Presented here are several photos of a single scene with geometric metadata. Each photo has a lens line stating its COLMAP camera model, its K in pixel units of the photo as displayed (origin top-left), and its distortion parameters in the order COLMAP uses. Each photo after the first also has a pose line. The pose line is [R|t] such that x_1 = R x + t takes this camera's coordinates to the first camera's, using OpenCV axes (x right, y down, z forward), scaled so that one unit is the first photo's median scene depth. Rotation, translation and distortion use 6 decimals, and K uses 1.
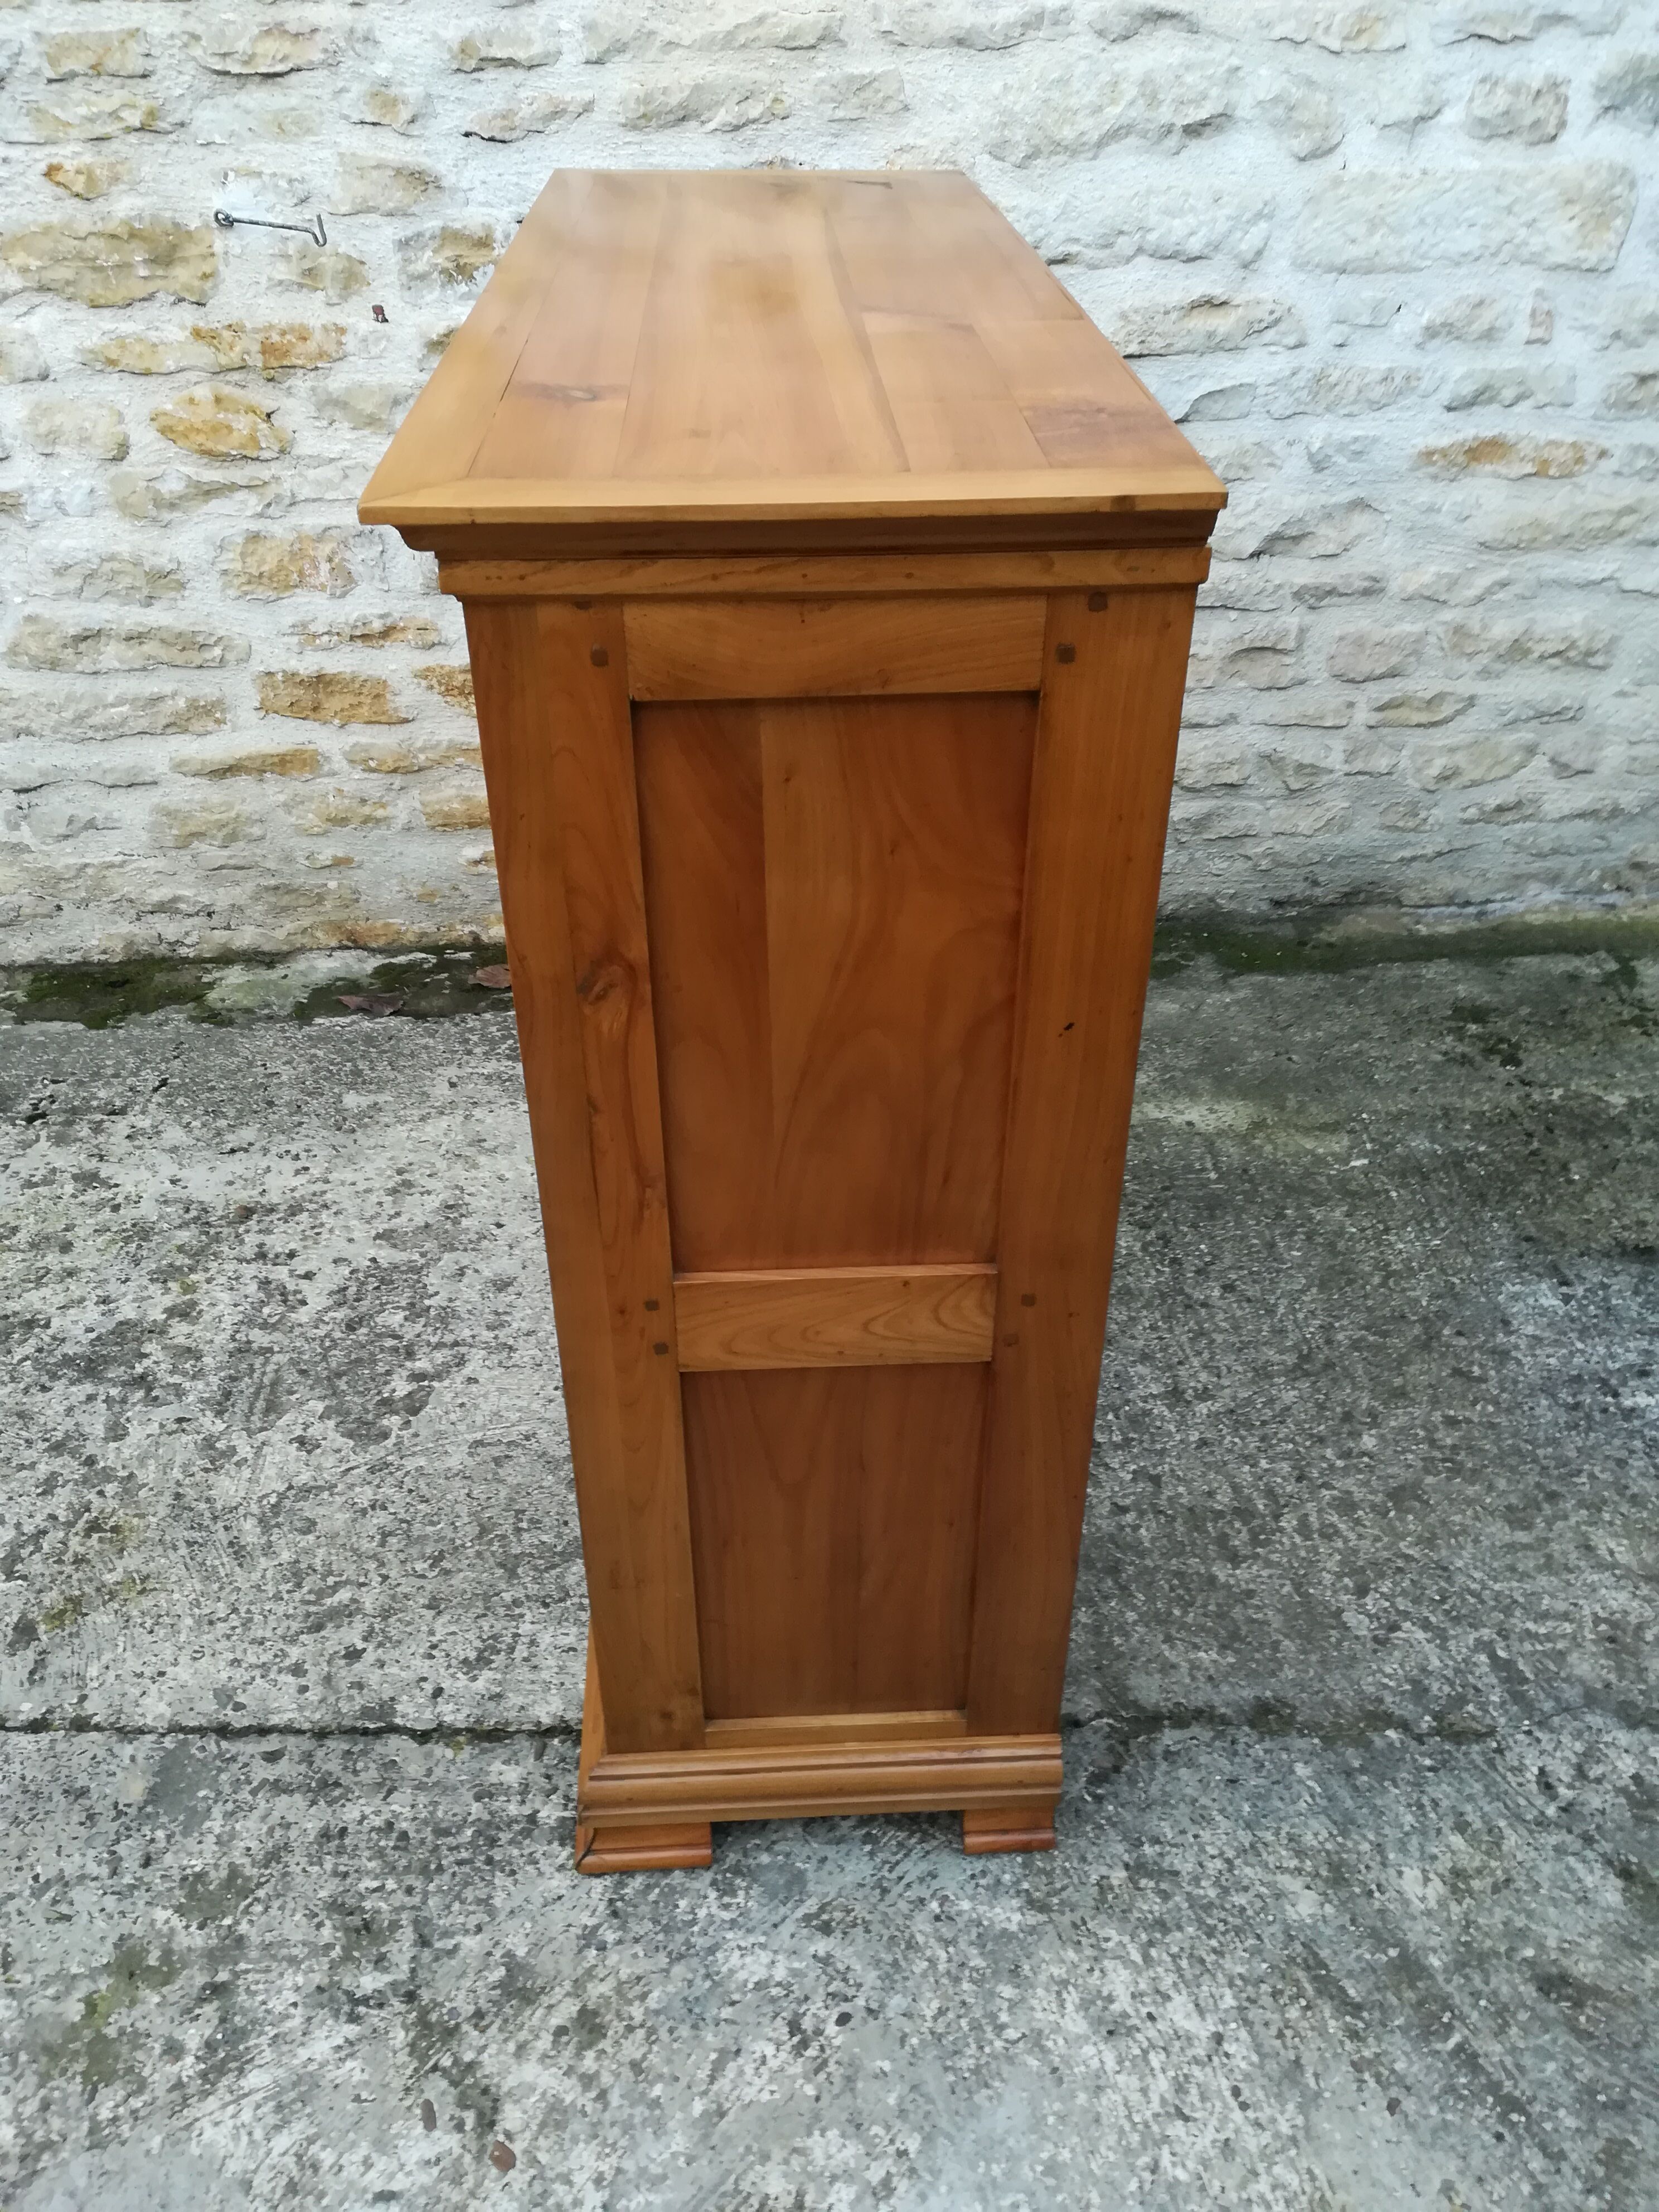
lens RADIAL K [[1732.1, 0, 821.2], [0, 1732.1, 1103.6], [0, 0, 1]] dist [0.056888, -0.067574]
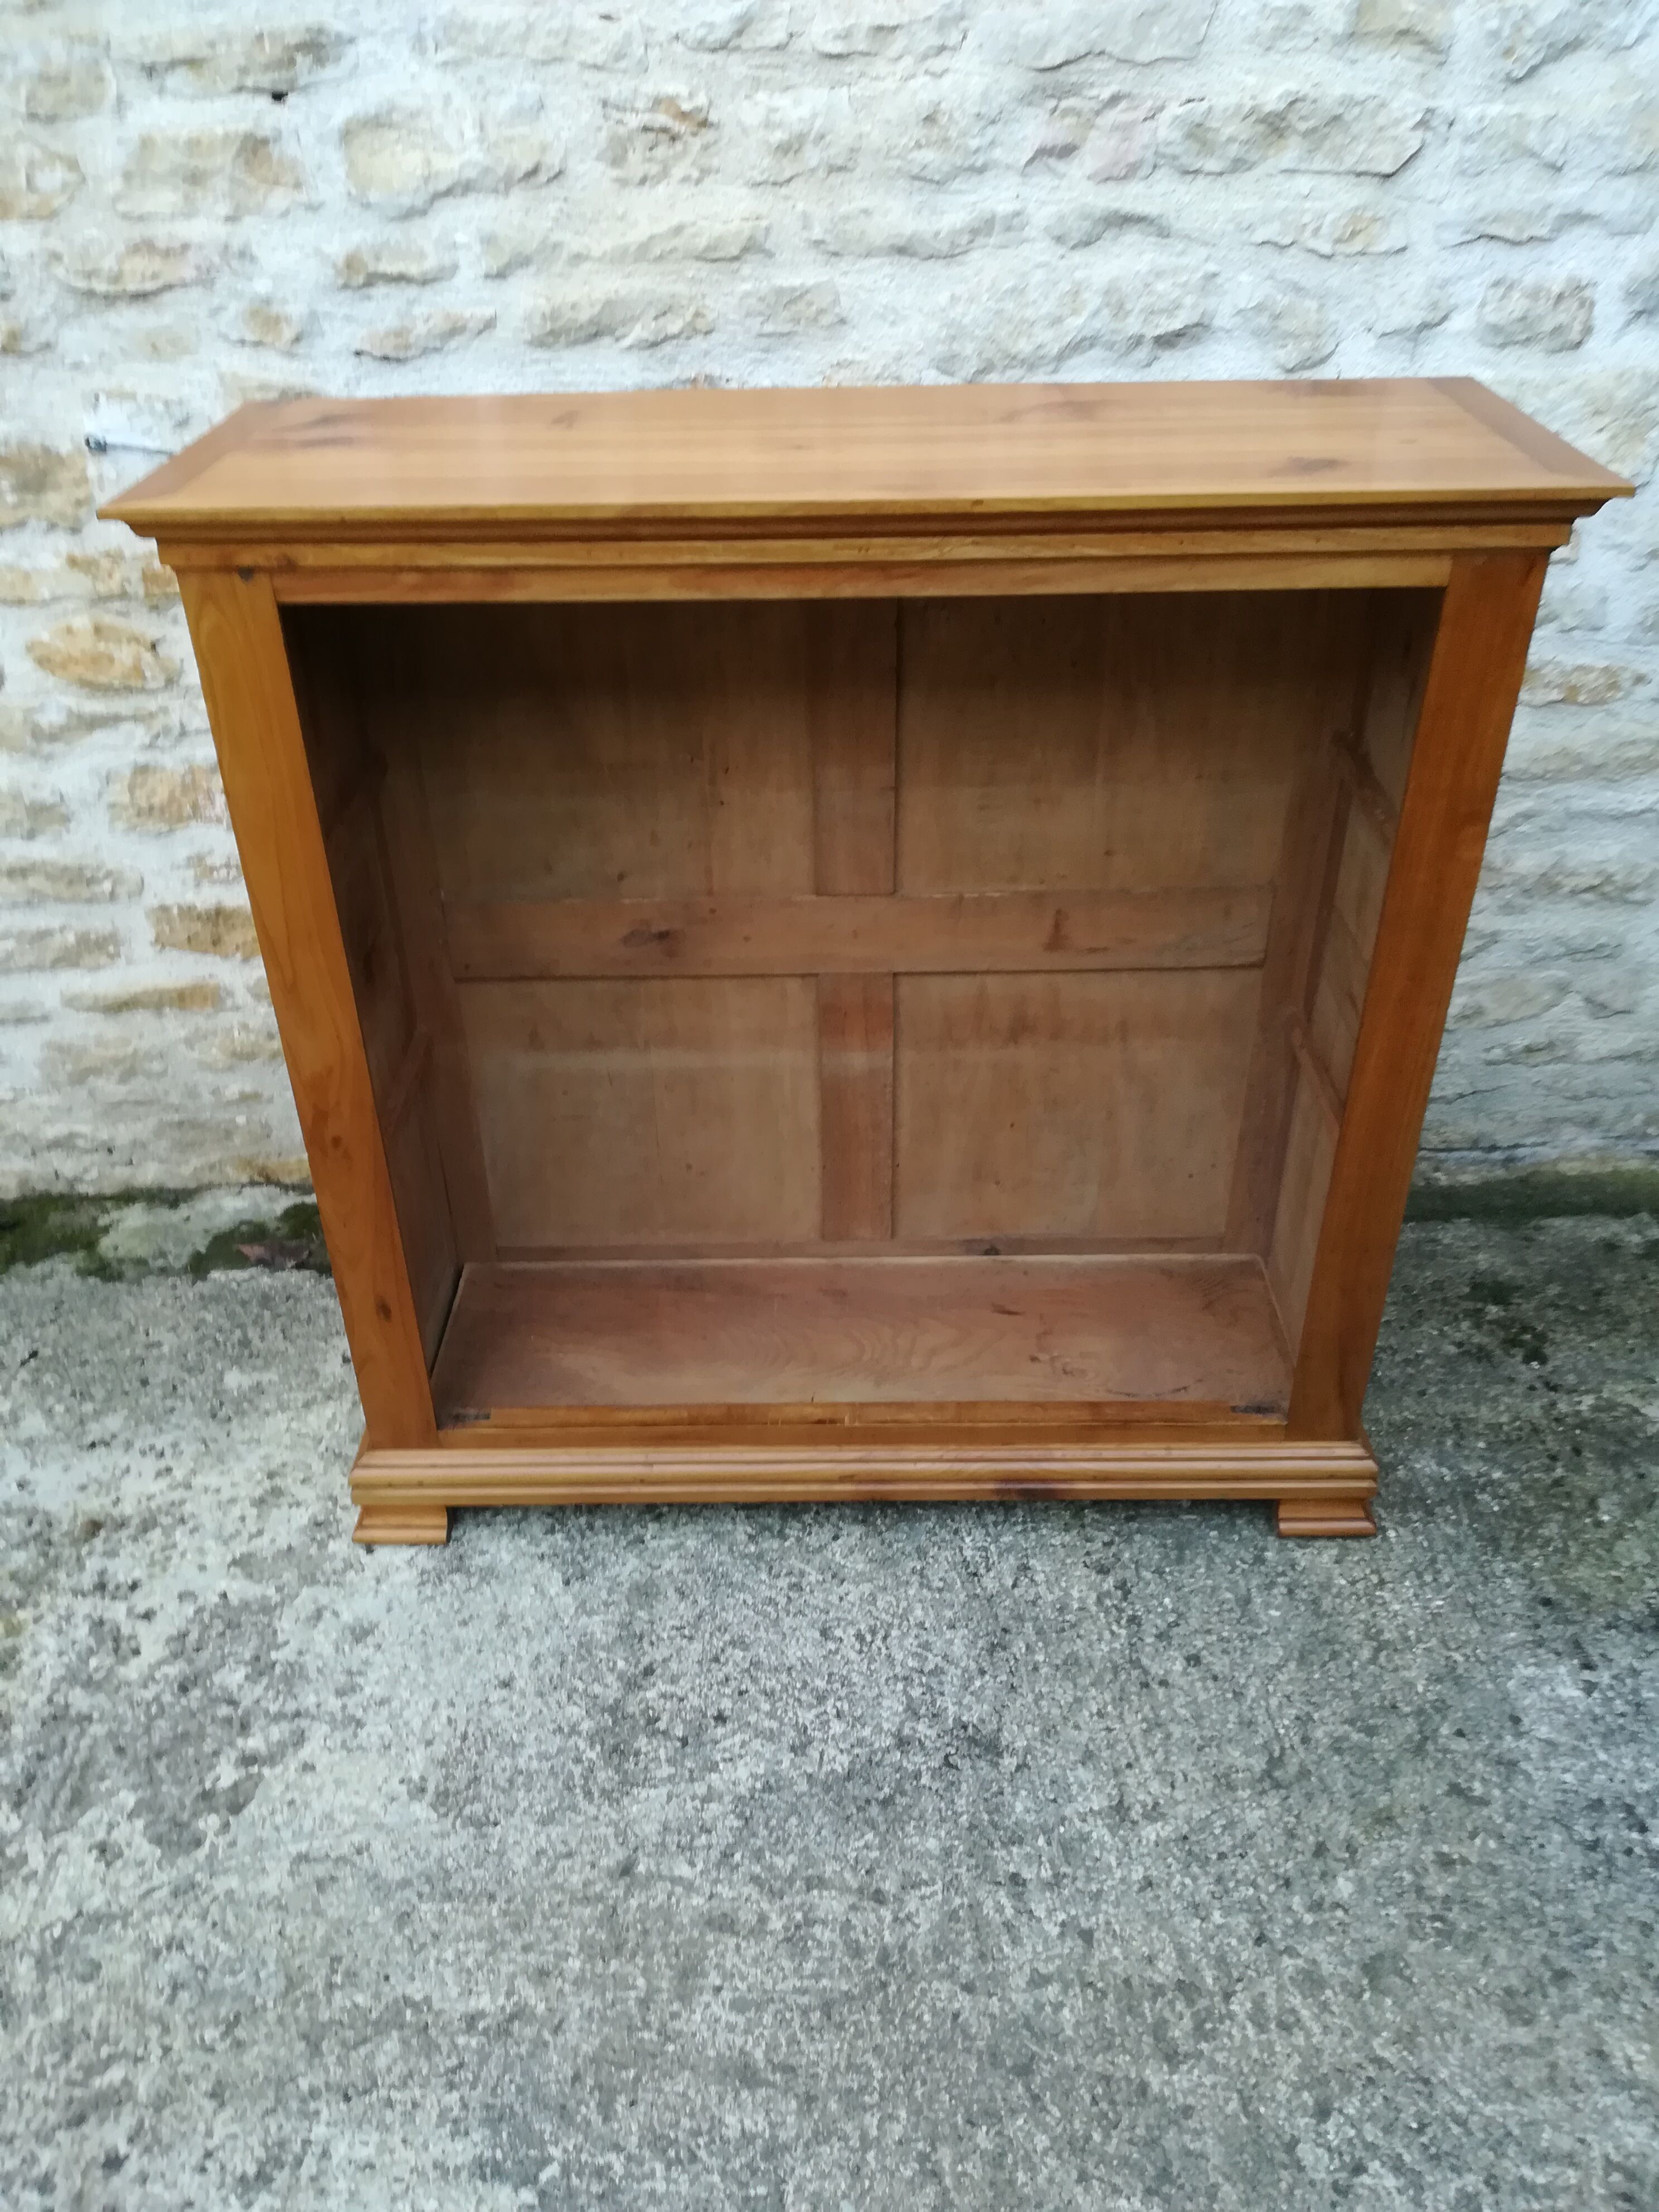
lens RADIAL K [[1732.1, 0, 821.0], [0, 1732.1, 1102.9], [0, 0, 1]] dist [0.056888, -0.067574]
pose [[0.999049, 0.013567, -0.041442, 0.079446], [-0.015005, 0.999289, -0.034584, -0.133587], [0.040943, 0.035172, 0.998542, 0.113798]]
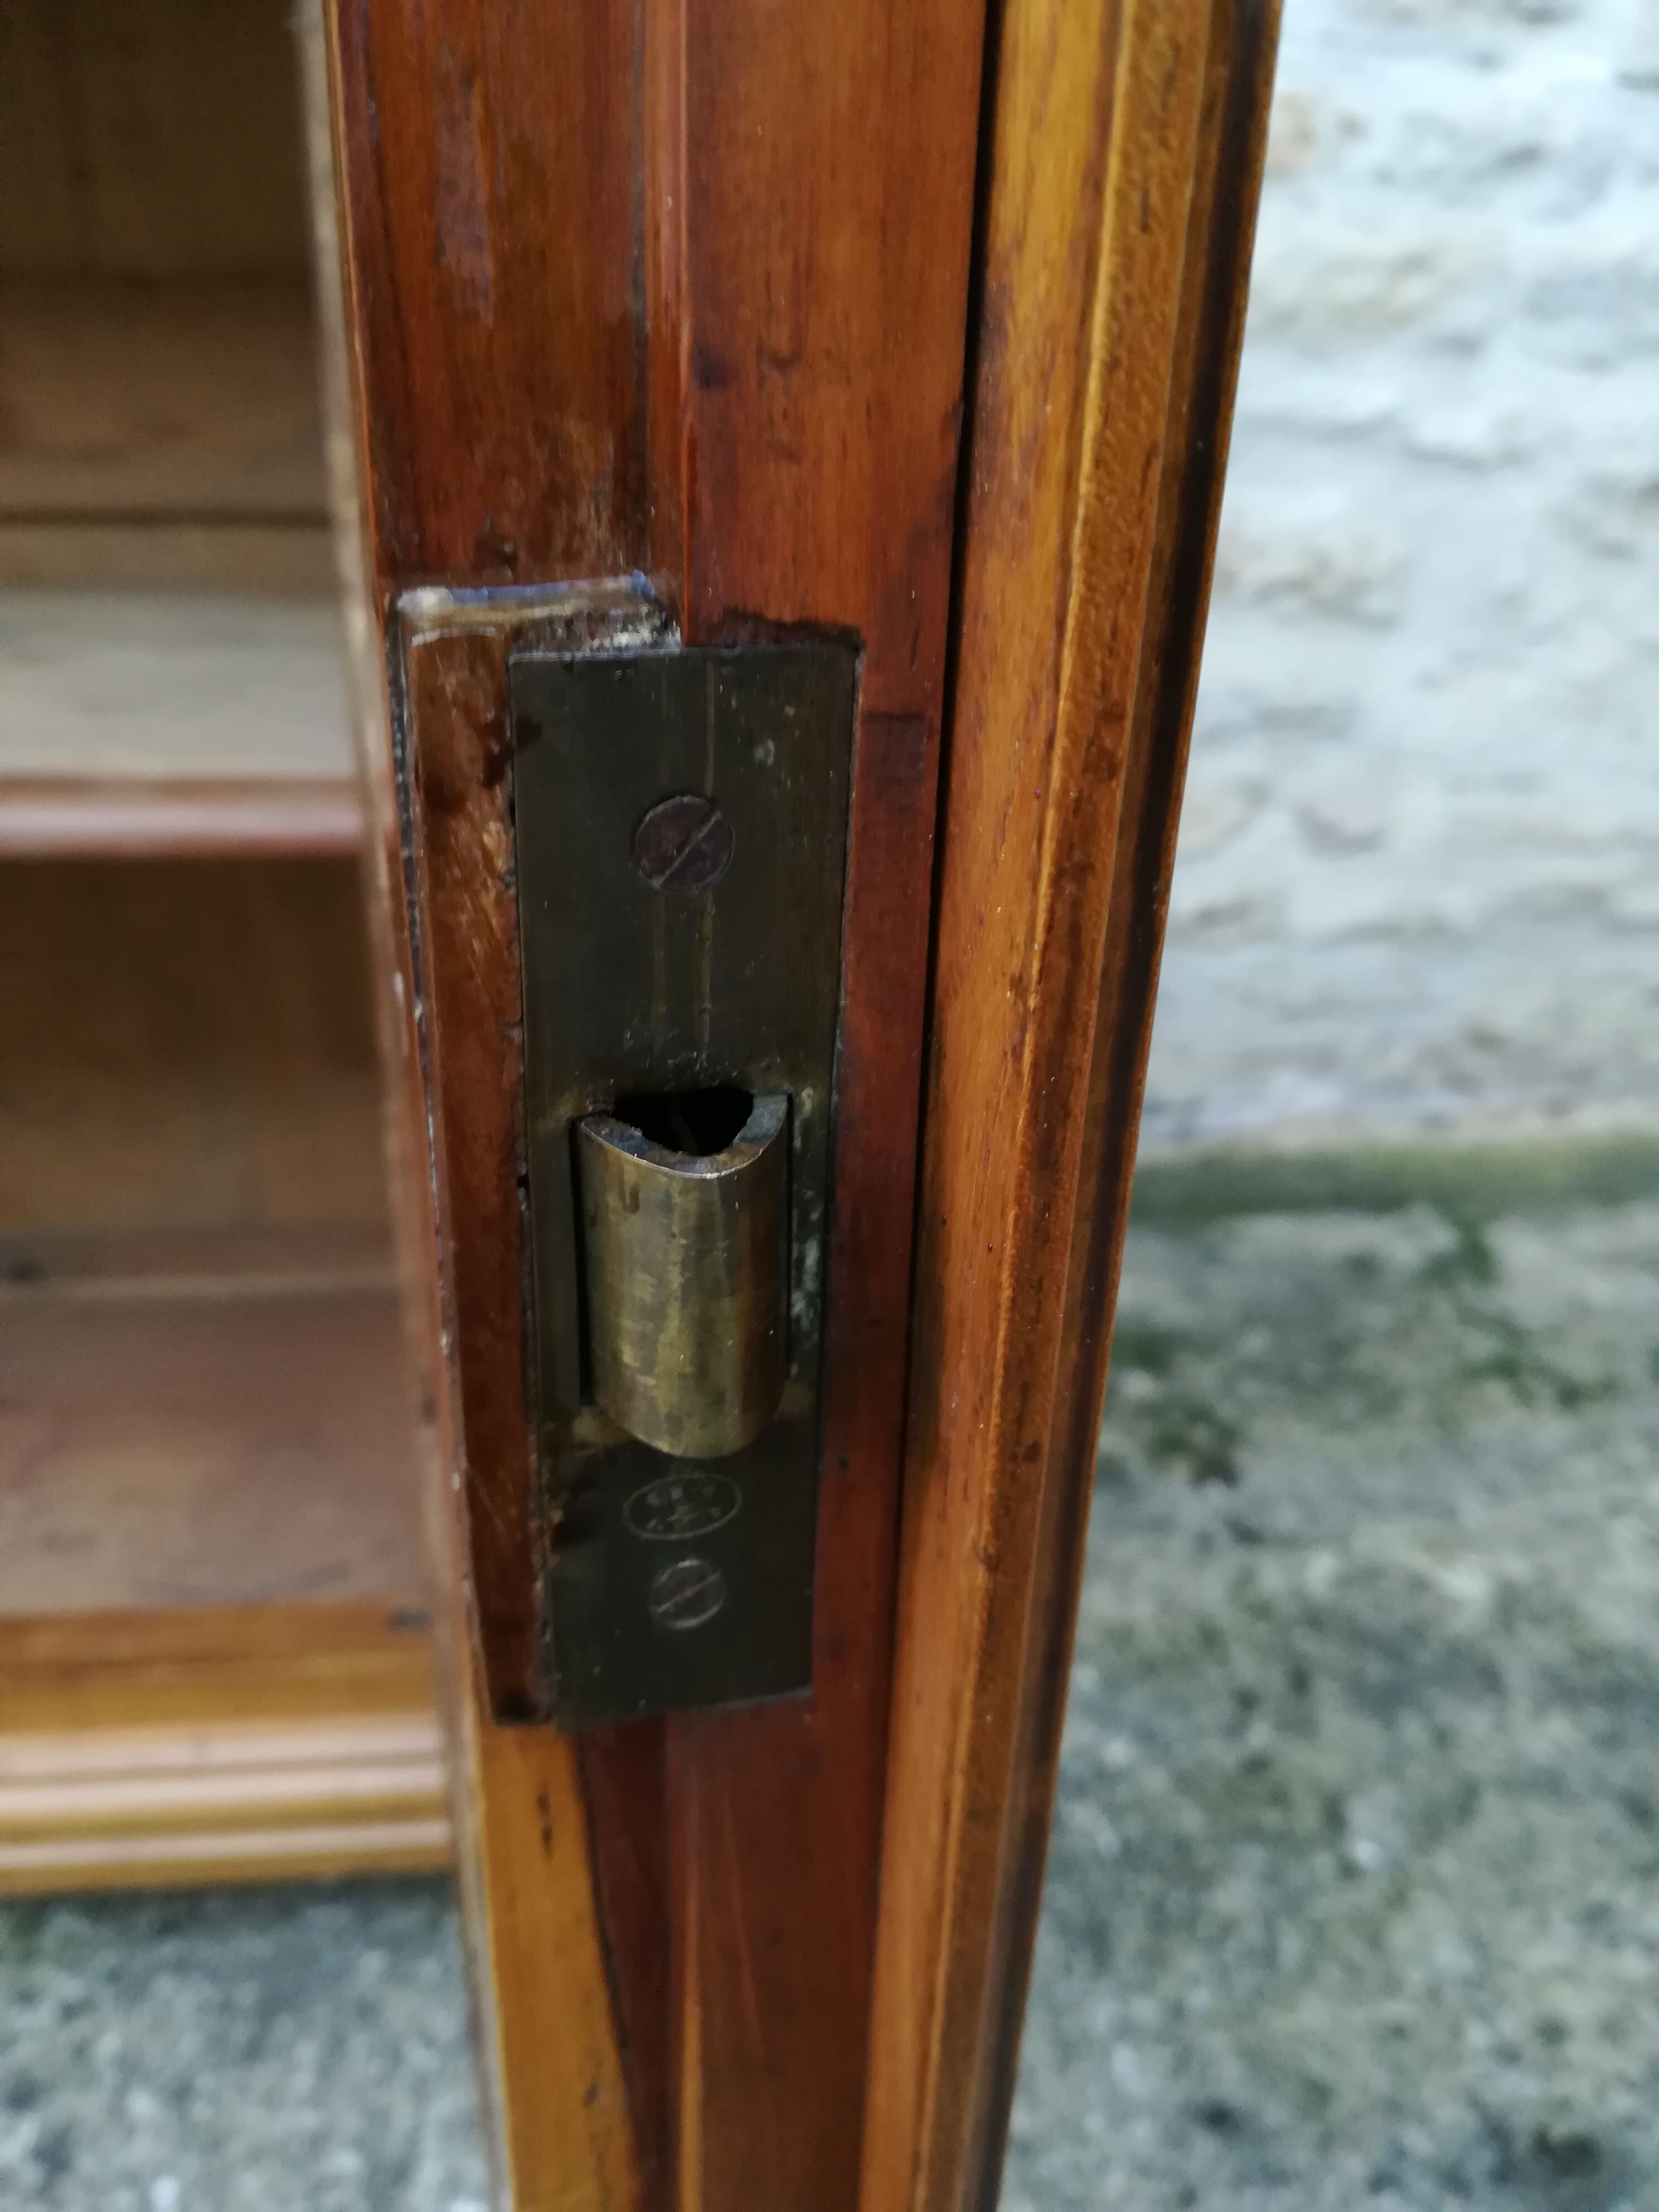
lens RADIAL K [[1799.0, 0, 818.4], [0, 1799.0, 1108.1], [0, 0, 1]] dist [0.033299, -0.084052]
pose [[0.996972, 0.002263, 0.077735, 0.306644], [0.008572, 0.990287, -0.138773, -0.059089], [-0.077294, 0.139019, 0.987269, 0.657076]]
